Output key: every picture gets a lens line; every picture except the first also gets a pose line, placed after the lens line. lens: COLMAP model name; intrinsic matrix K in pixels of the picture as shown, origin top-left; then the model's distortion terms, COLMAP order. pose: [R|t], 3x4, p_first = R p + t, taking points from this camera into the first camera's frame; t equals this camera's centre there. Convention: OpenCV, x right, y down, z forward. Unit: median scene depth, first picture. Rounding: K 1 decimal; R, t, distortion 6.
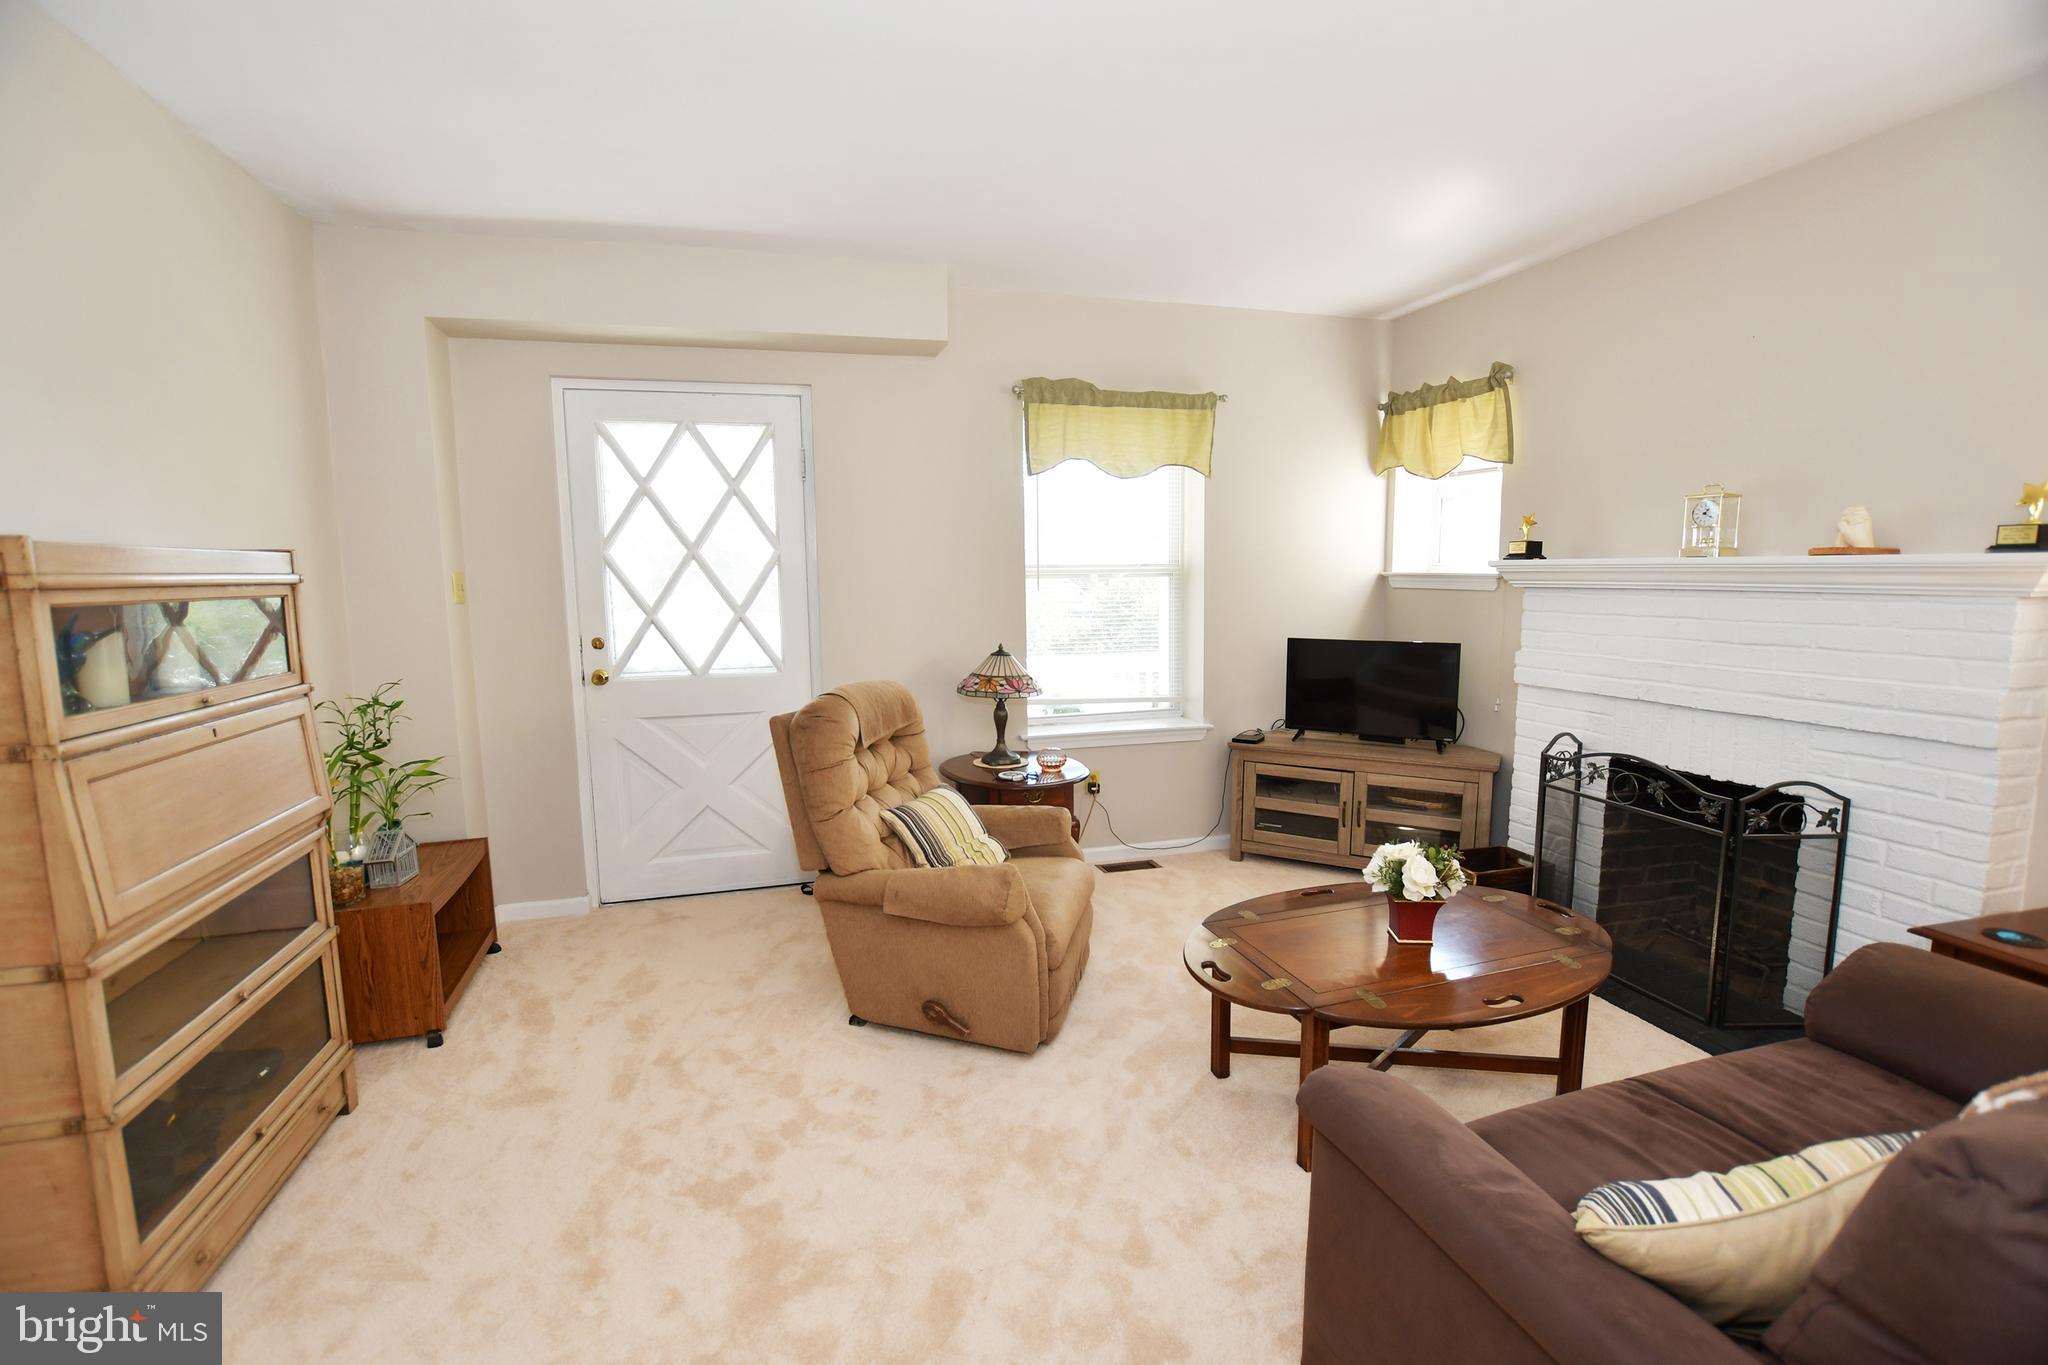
lens RADIAL K [[902.0, 0, 1011.1], [0, 902.0, 684.9], [0, 0, 1]] dist [-0.029906, 0.004167]
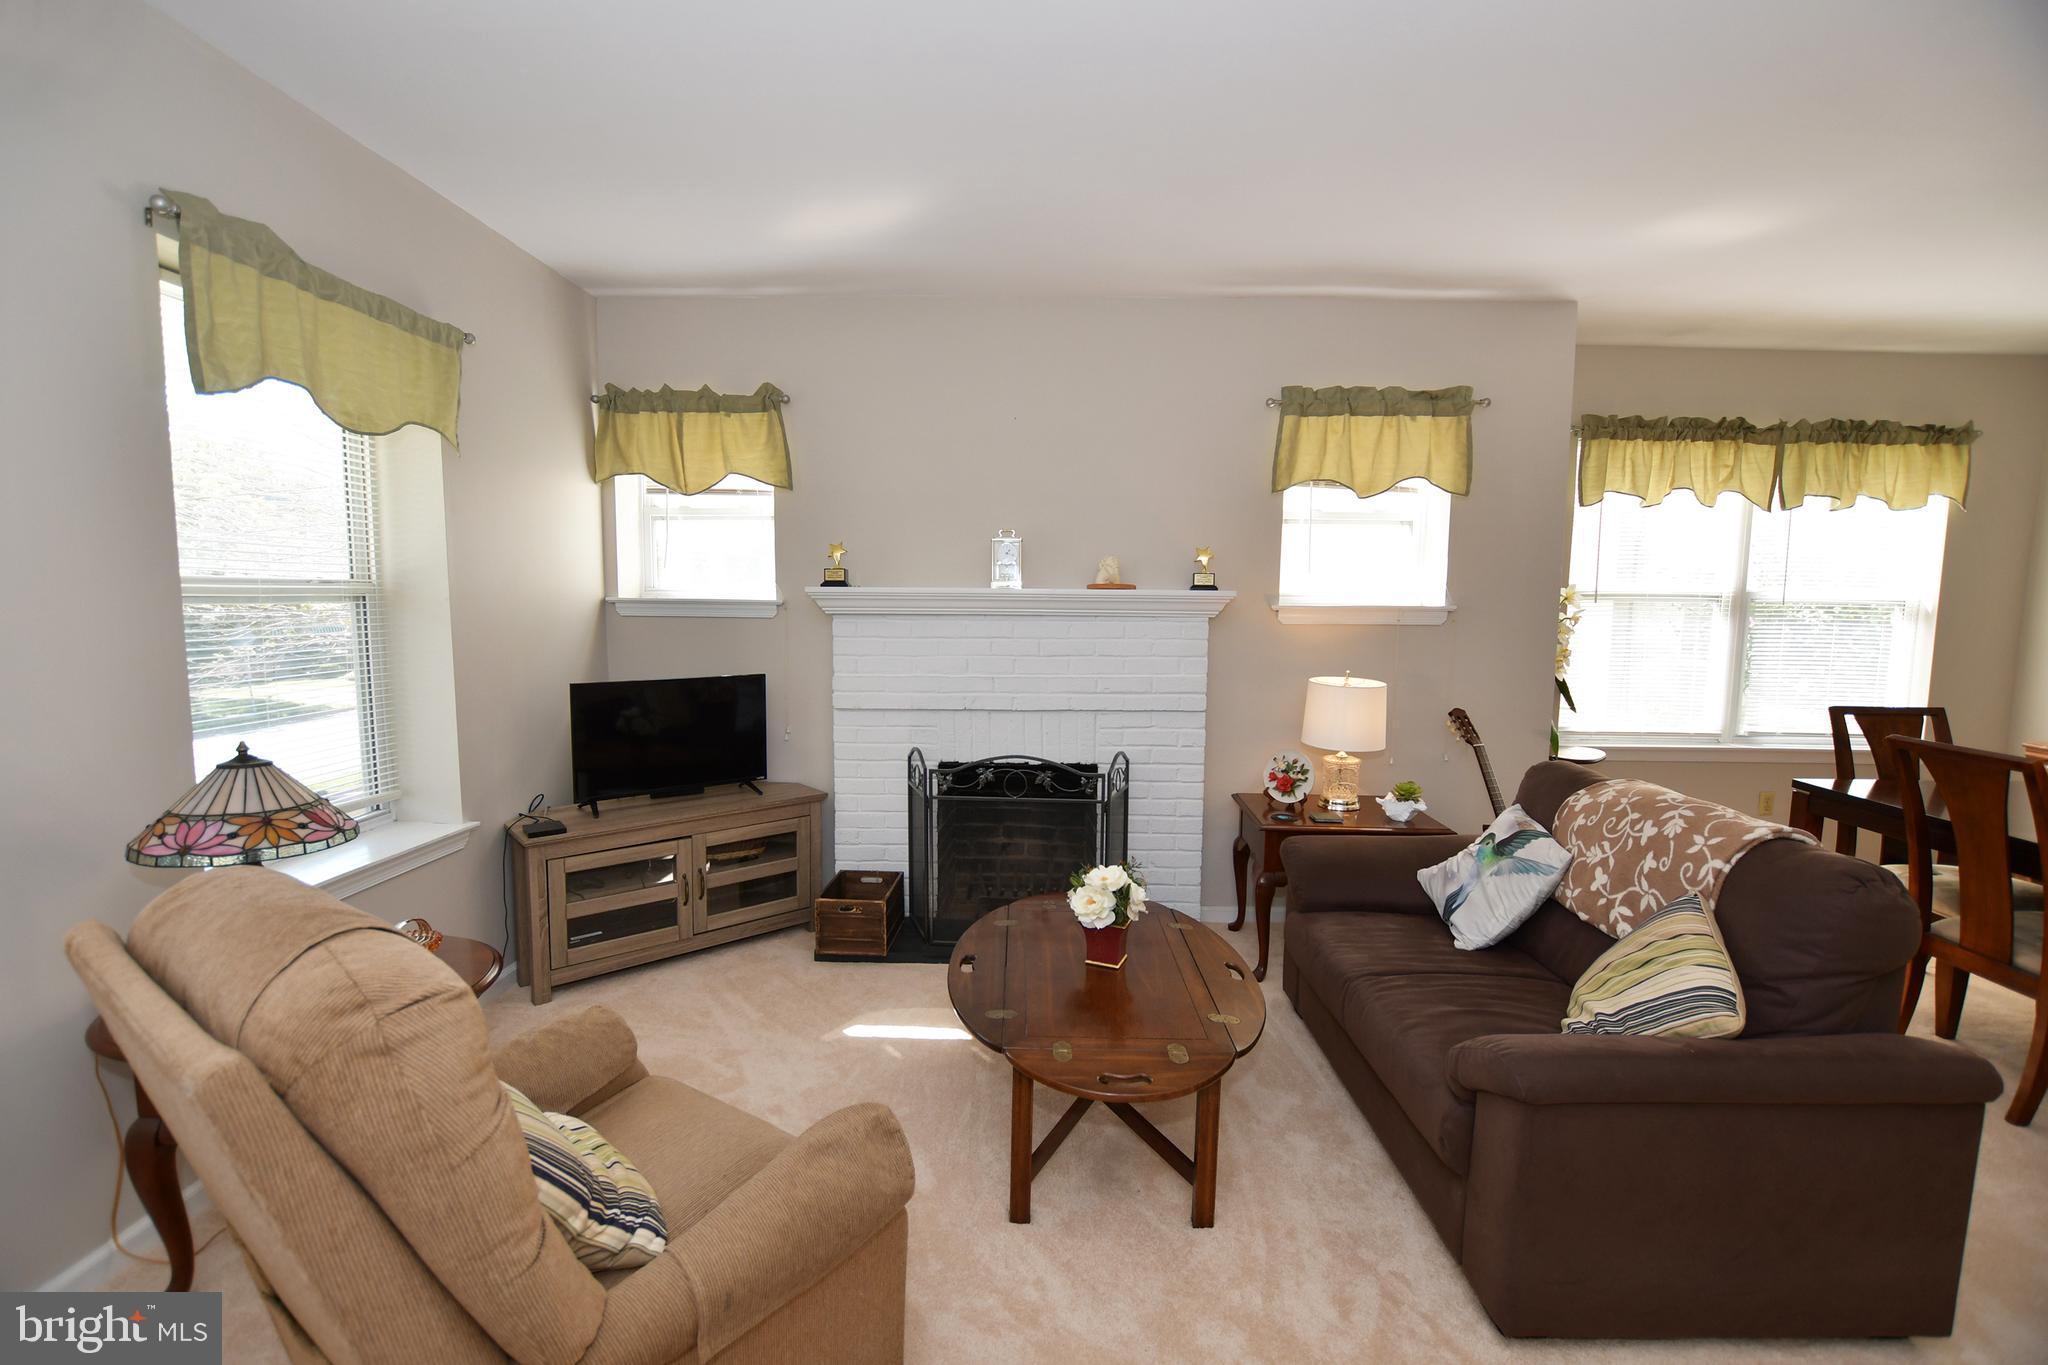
lens RADIAL K [[902.0, 0, 1014.4], [0, 902.0, 686.9], [0, 0, 1]] dist [-0.029906, 0.004167]
pose [[0.302674, -0.080780, 0.949665, -0.330608], [0.107542, 0.992933, 0.050186, -0.054245], [-0.947007, 0.086939, 0.309223, 0.476193]]
